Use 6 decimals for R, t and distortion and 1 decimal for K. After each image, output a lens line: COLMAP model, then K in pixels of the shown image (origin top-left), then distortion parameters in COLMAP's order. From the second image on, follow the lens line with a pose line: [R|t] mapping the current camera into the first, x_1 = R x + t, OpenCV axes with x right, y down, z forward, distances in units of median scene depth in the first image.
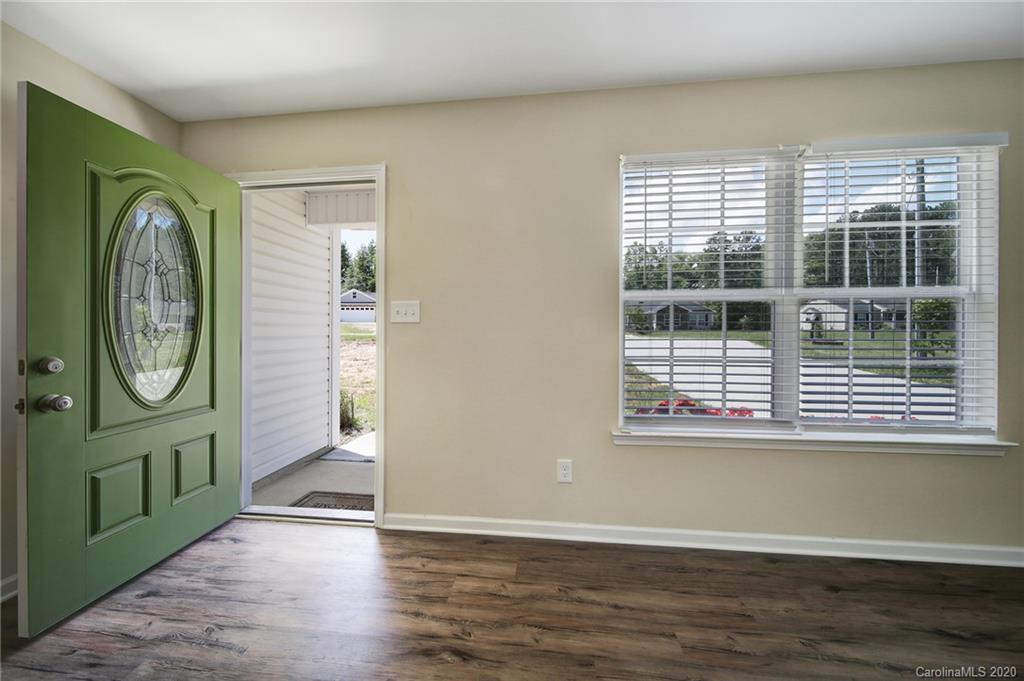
lens RADIAL K [[361.2, 0, 511.2], [0, 361.2, 333.6], [0, 0, 1]] dist [0.000924, -0.002613]
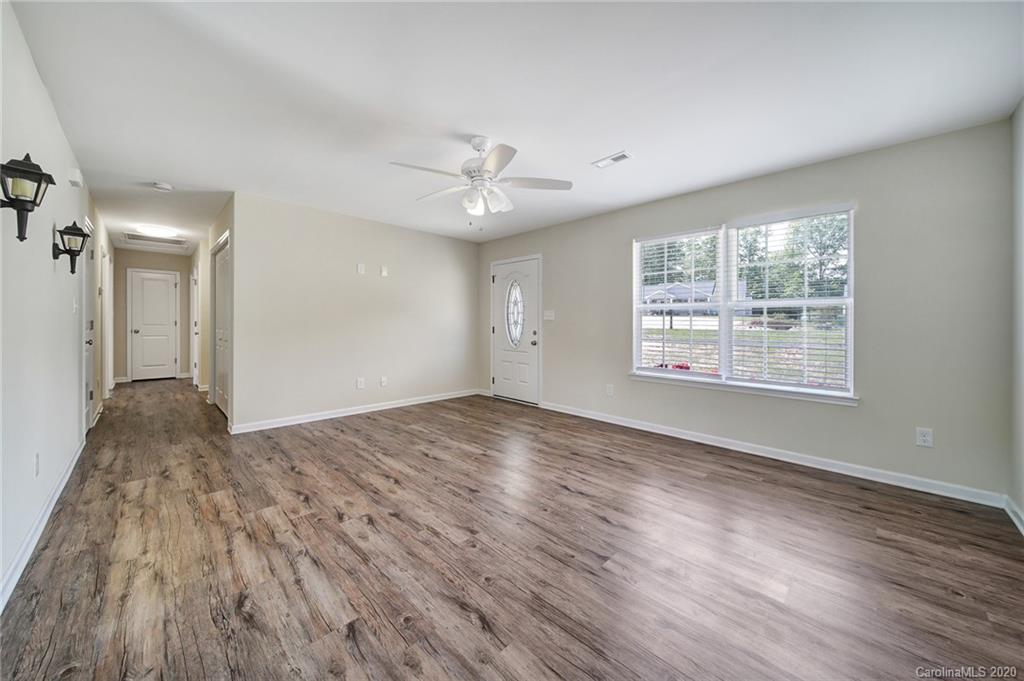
lens RADIAL K [[365.4, 0, 510.6], [0, 365.4, 333.5], [0, 0, 1]] dist [0.000247, -0.002136]
pose [[0.777502, 0.020525, -0.628545, 1.377387], [-0.008431, 0.999718, 0.022216, -0.000607], [0.628824, -0.011973, 0.777456, -1.374143]]
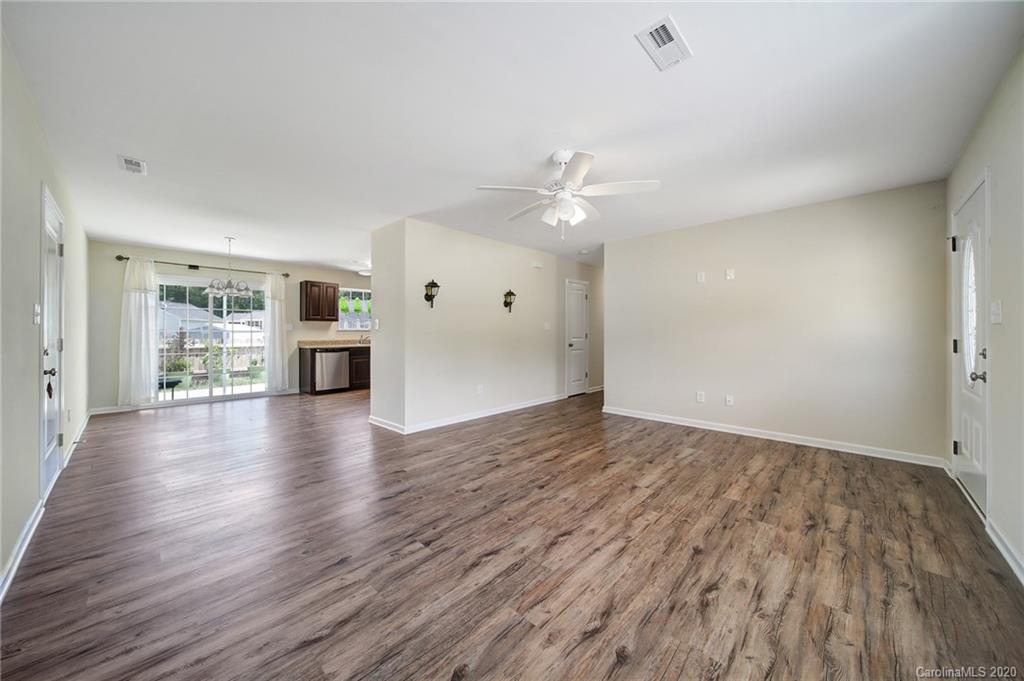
lens RADIAL K [[365.4, 0, 510.6], [0, 365.4, 333.5], [0, 0, 1]] dist [0.000247, -0.002136]
pose [[-0.603978, -0.001306, -0.797000, 1.752773], [-0.004374, 0.999989, 0.001677, -0.010091], [0.796989, 0.004499, -0.603977, 0.760471]]
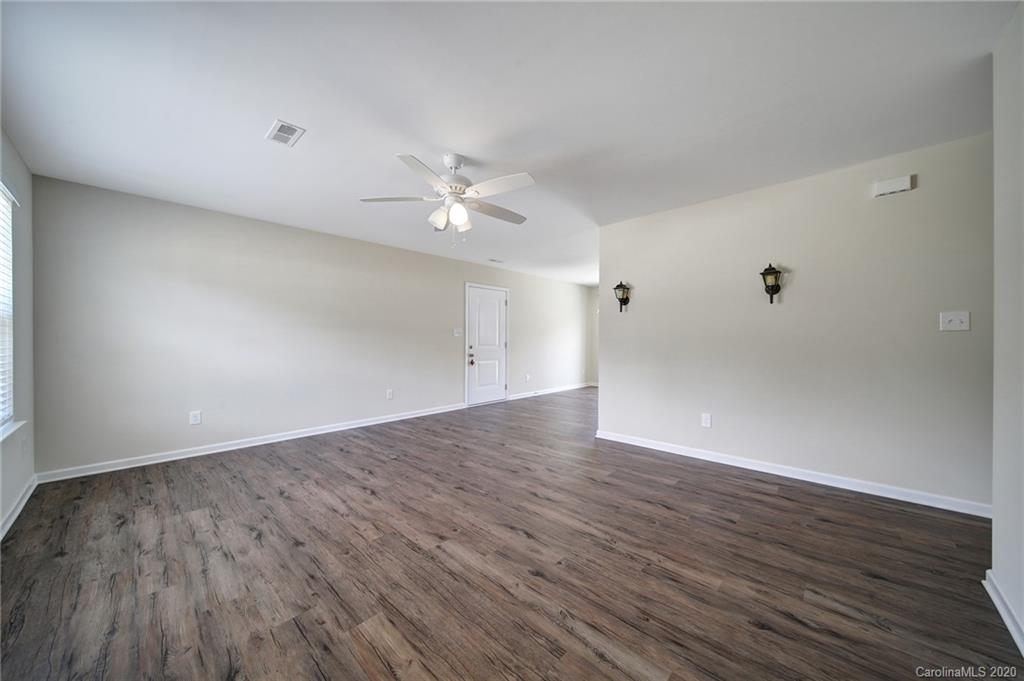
lens RADIAL K [[361.2, 0, 511.2], [0, 361.2, 333.6], [0, 0, 1]] dist [0.000924, -0.002613]
pose [[-0.793961, 0.009479, 0.607895, -1.110197], [0.002472, 0.999921, -0.012363, -0.014822], [-0.607964, -0.008313, -0.793921, 1.105472]]
